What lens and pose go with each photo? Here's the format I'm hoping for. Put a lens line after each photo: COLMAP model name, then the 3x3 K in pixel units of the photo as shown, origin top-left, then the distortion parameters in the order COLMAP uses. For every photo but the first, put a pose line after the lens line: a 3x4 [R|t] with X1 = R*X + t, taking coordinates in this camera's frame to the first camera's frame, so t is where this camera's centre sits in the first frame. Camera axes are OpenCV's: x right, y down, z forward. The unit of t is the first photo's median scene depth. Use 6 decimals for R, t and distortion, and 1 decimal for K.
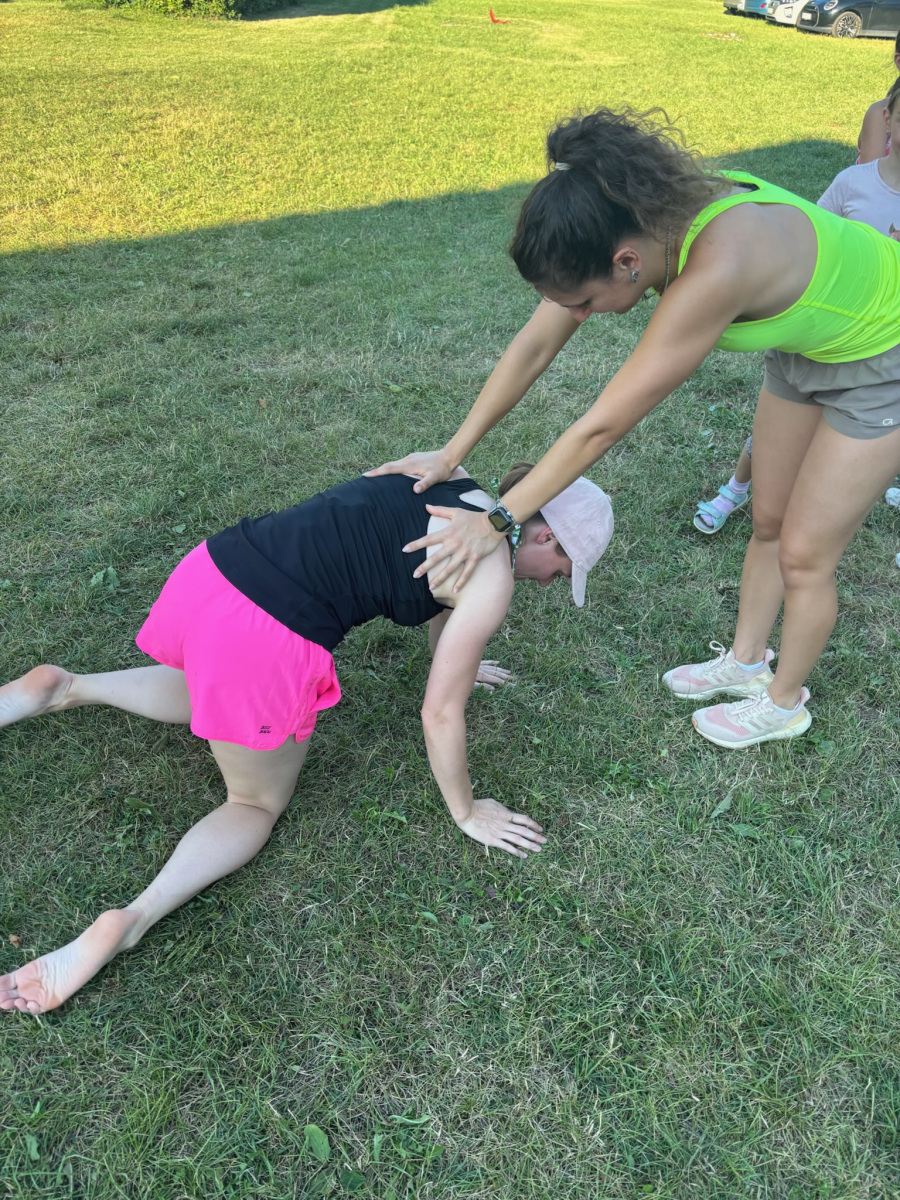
lens RADIAL K [[919.5, 0, 469.6], [0, 919.5, 627.7], [0, 0, 1]] dist [0.057418, -0.066812]
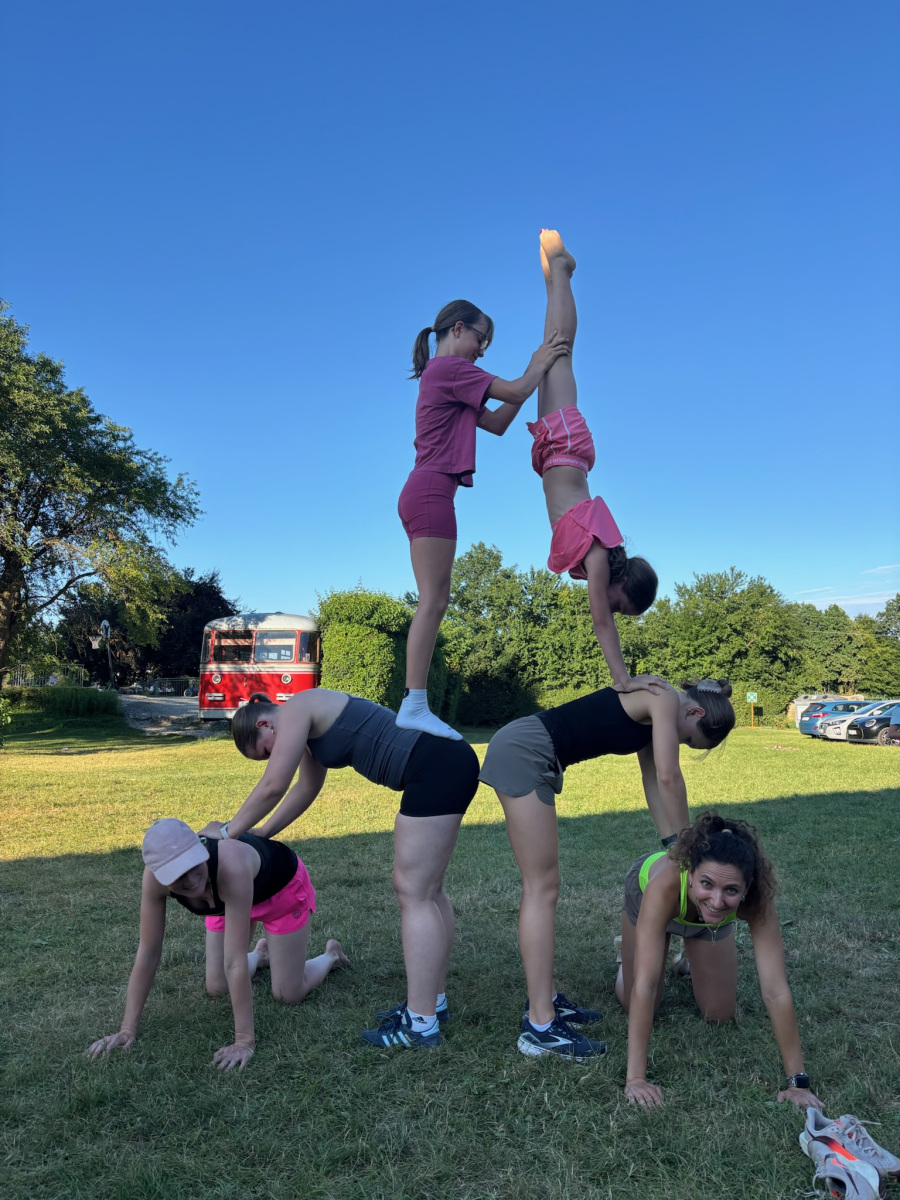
lens RADIAL K [[919.5, 0, 447.6], [0, 919.5, 589.9], [0, 0, 1]] dist [0.057418, -0.066812]
pose [[0.990361, -0.057726, -0.125906, 0.010396], [-0.045434, 0.723325, -0.689011, 0.071530], [0.130845, 0.688090, 0.713731, -0.057532]]
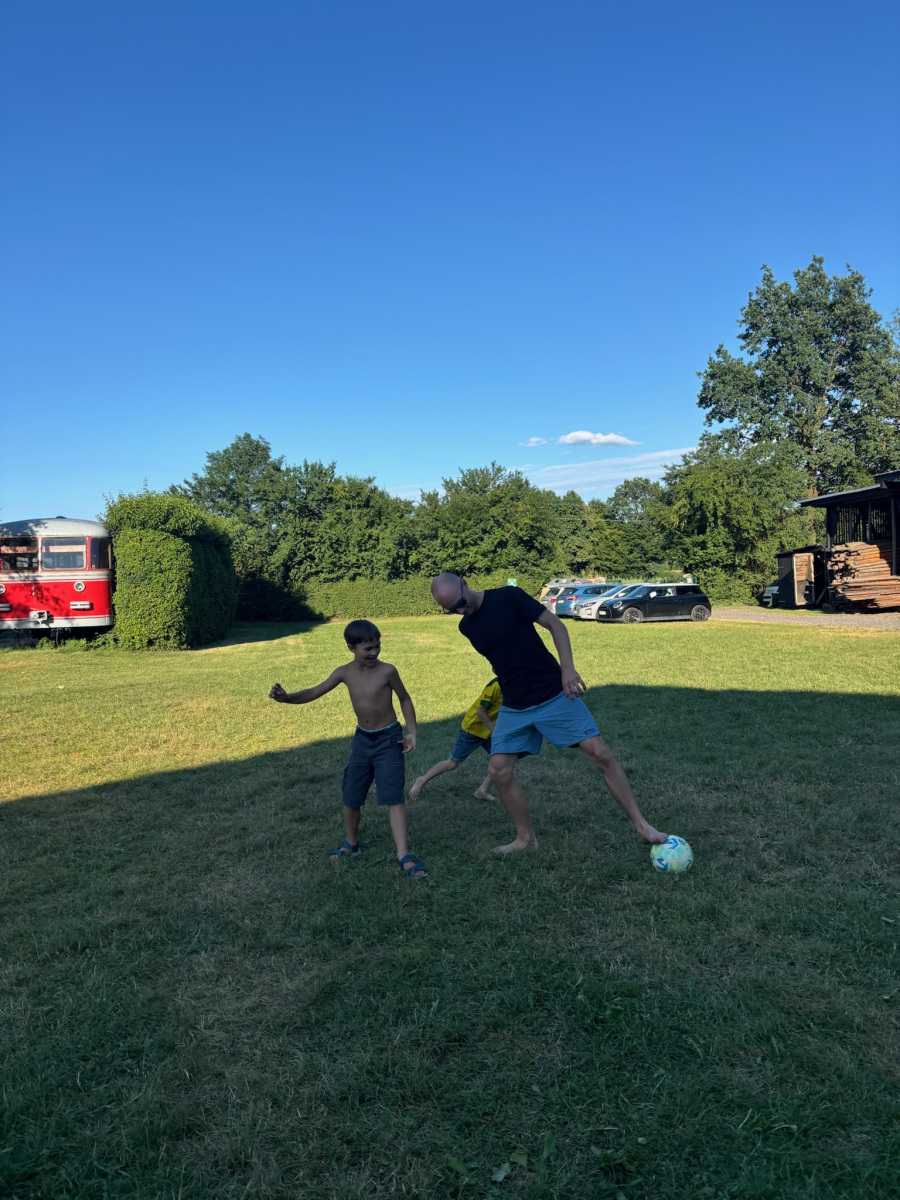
lens RADIAL K [[919.5, 0, 460.5], [0, 919.5, 620.9], [0, 0, 1]] dist [0.057418, -0.066812]
pose [[0.985883, -0.082243, 0.145847, -0.061513], [0.149996, 0.820902, -0.551019, 0.098775], [-0.074409, 0.565116, 0.821649, -0.137179]]
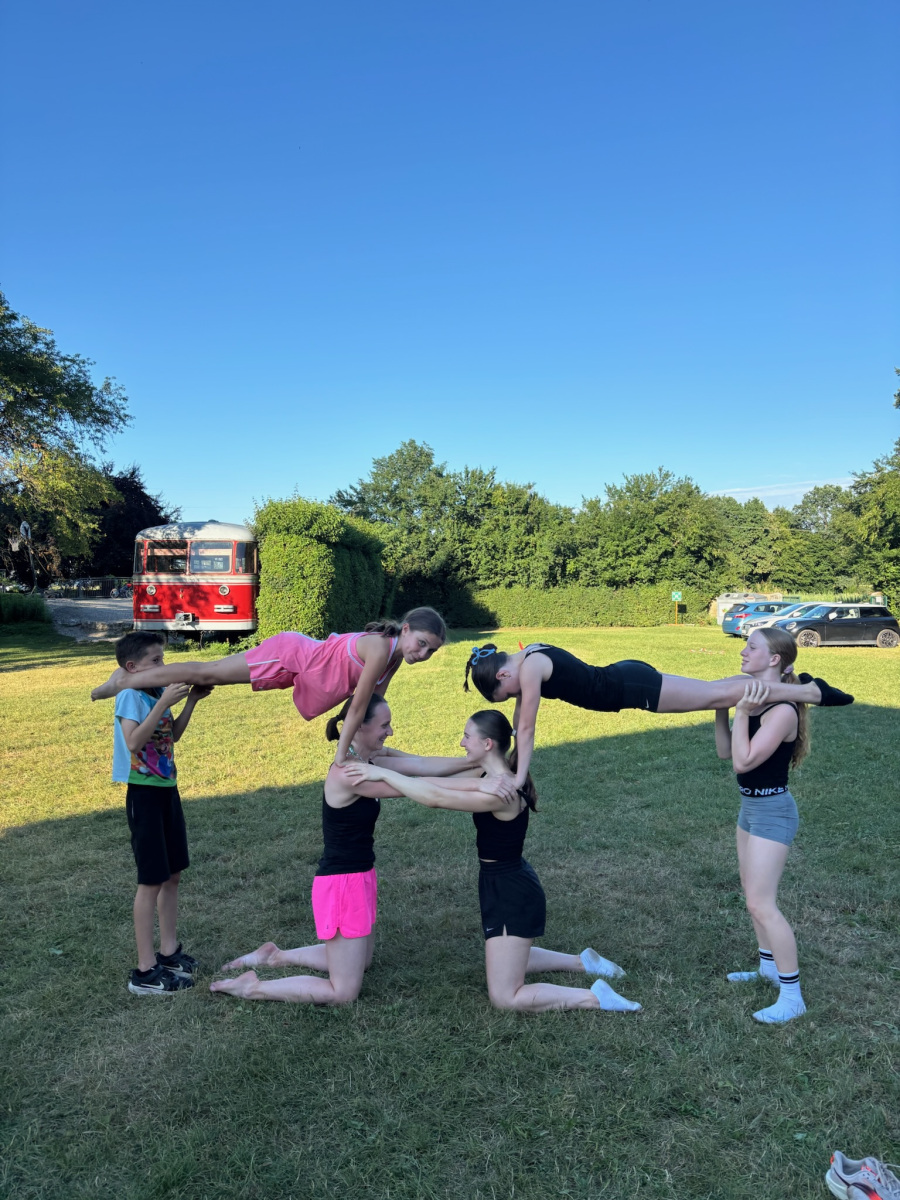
lens RADIAL K [[919.5, 0, 449.9], [0, 919.5, 582.9], [0, 0, 1]] dist [0.057418, -0.066812]
pose [[0.997690, -0.047595, -0.048461, -0.010788], [0.008675, 0.796889, -0.604063, 0.045953], [0.067368, 0.602248, 0.795462, -0.079938]]
